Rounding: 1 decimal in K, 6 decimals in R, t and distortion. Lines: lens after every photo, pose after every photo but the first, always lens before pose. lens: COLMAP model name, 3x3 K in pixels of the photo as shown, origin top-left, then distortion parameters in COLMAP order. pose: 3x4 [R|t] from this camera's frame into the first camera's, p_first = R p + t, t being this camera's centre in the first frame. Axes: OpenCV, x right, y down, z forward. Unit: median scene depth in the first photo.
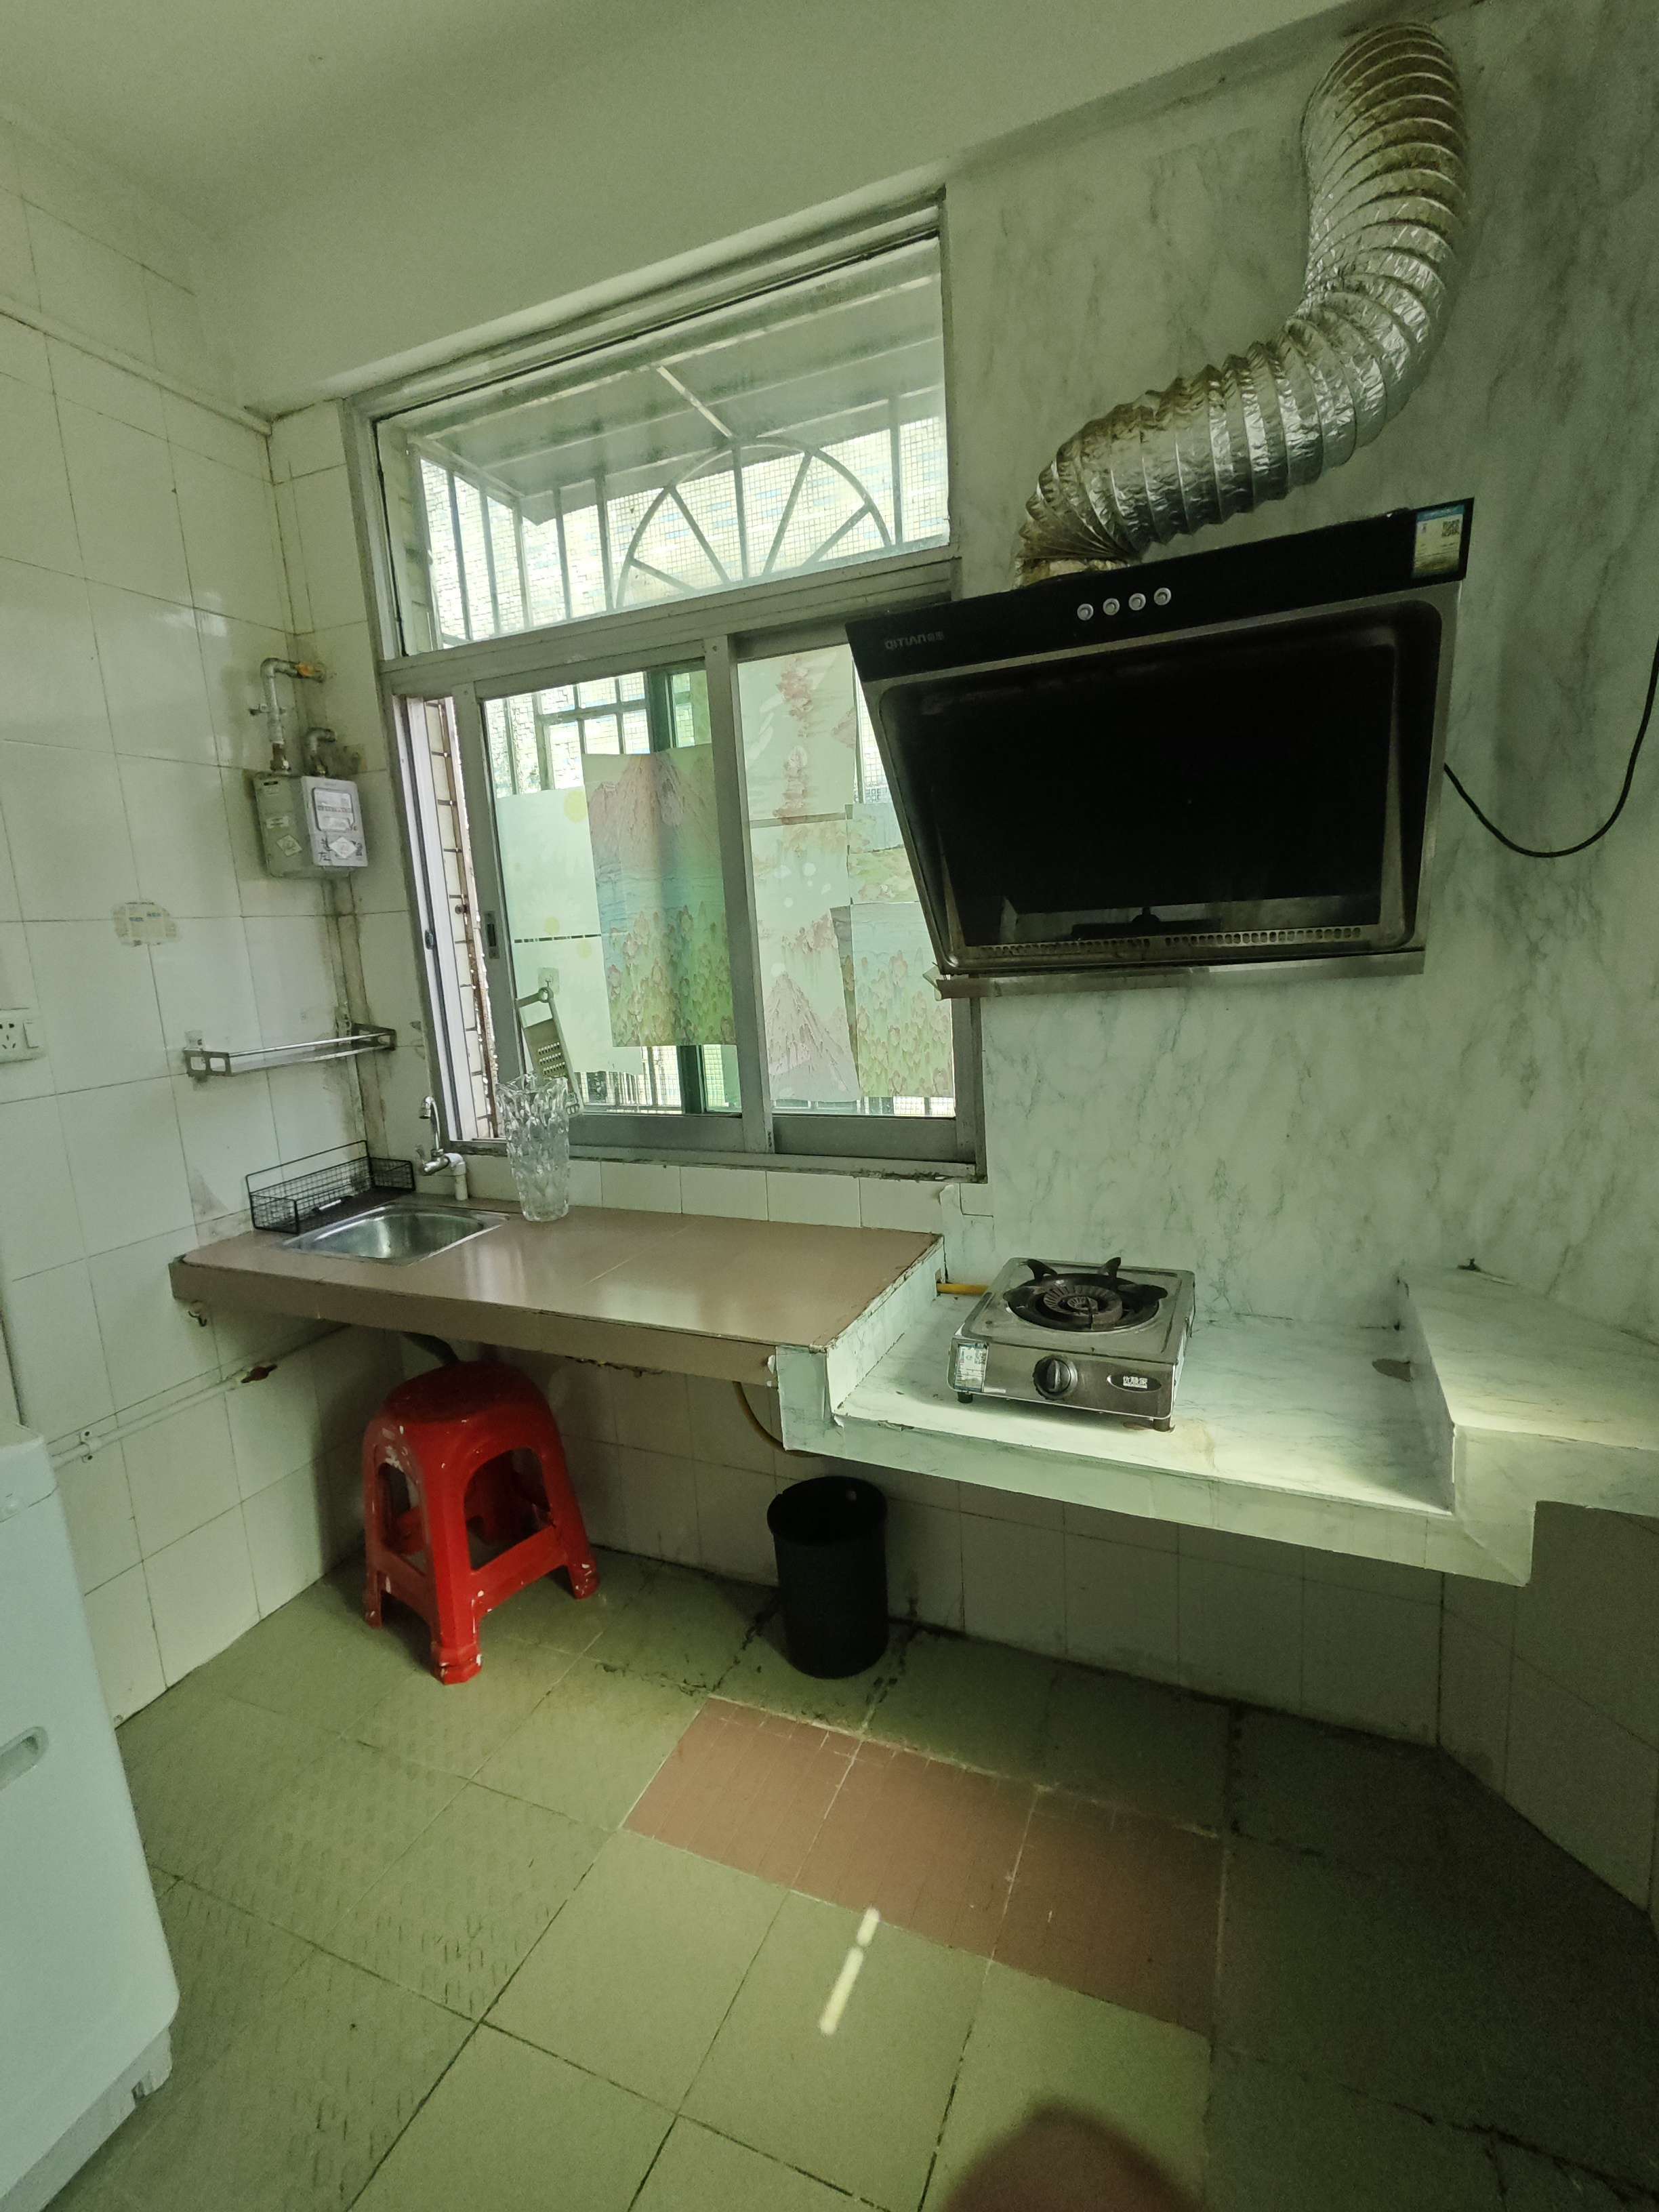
lens RADIAL K [[995.5, 0, 875.4], [0, 995.5, 1084.5], [0, 0, 1]] dist [0.000699, -0.000179]
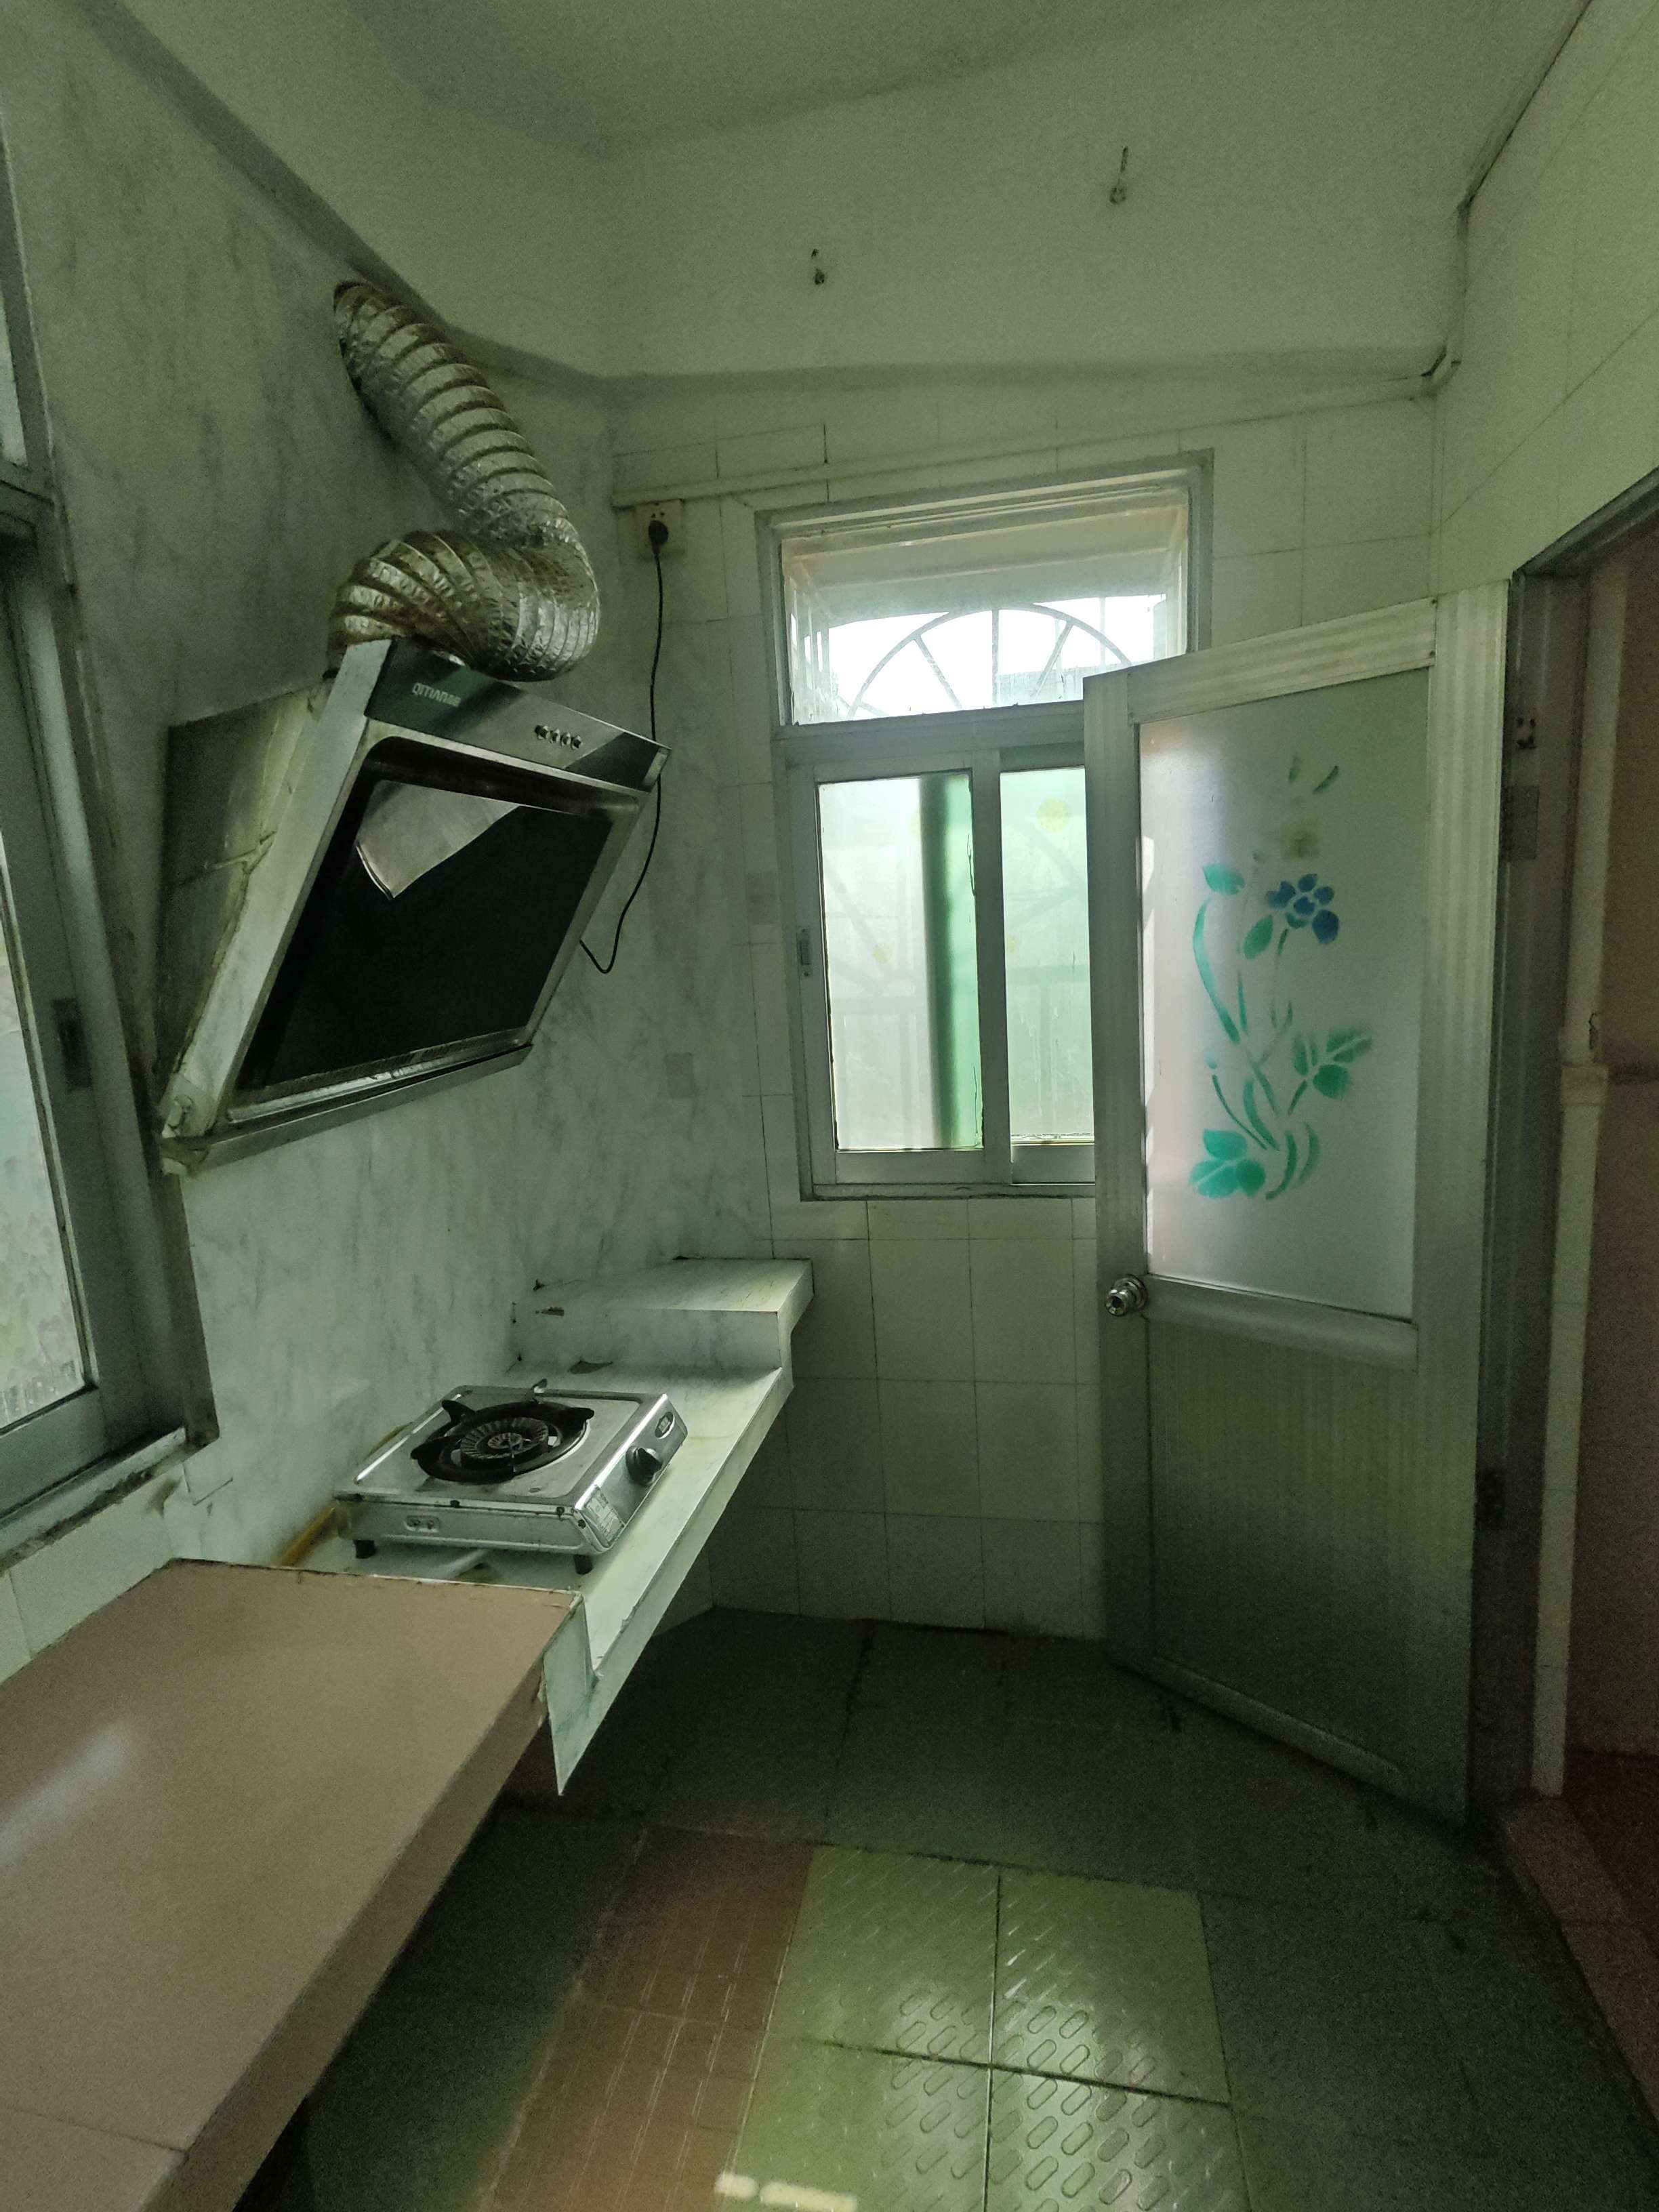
lens RADIAL K [[995.5, 0, 875.4], [0, 995.5, 1084.5], [0, 0, 1]] dist [0.000699, -0.000179]
pose [[-0.205160, -0.090387, 0.974546, -0.713022], [0.220503, 0.965858, 0.136002, -0.145649], [-0.953566, 0.242793, -0.178224, 0.738441]]
